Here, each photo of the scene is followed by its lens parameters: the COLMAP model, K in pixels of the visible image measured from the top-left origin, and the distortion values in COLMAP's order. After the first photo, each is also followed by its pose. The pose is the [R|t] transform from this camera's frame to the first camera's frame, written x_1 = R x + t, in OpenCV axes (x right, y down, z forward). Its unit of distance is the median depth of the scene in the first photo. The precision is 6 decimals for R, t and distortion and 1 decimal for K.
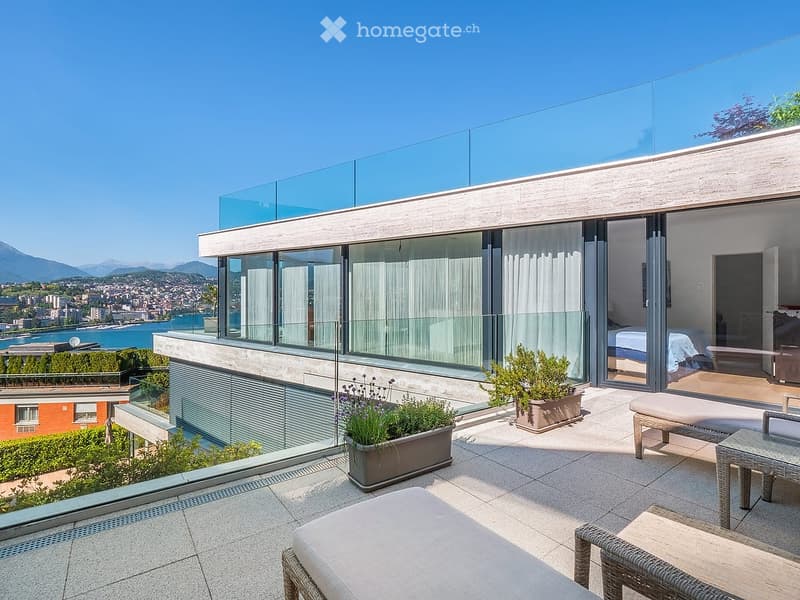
lens RADIAL K [[395.1, 0, 398.7], [0, 395.1, 299.1], [0, 0, 1]] dist [-0.011197, -0.000713]
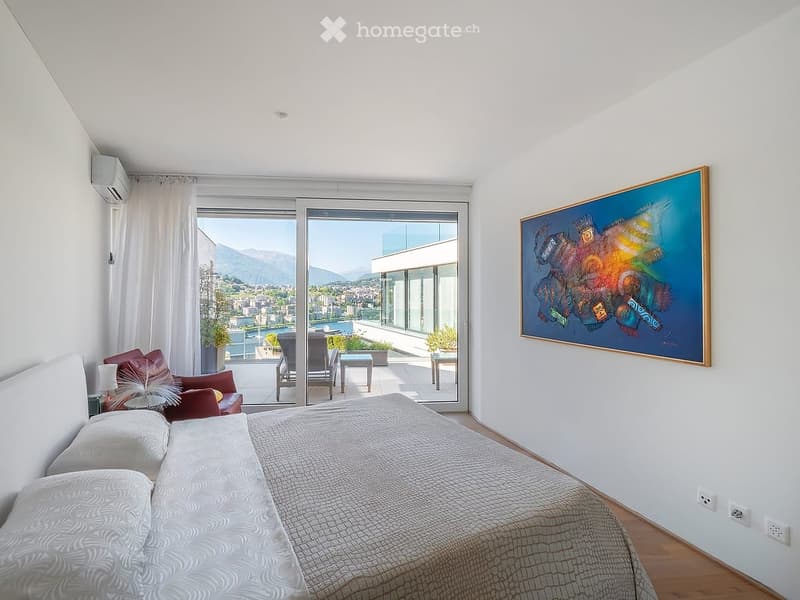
lens RADIAL K [[395.1, 0, 398.6], [0, 395.1, 298.5], [0, 0, 1]] dist [-0.011197, -0.000713]
pose [[0.858698, 0.006146, -0.512446, 0.464489], [-0.008154, 0.999965, -0.001669, -0.004130], [0.512418, 0.005612, 0.858718, -0.356145]]
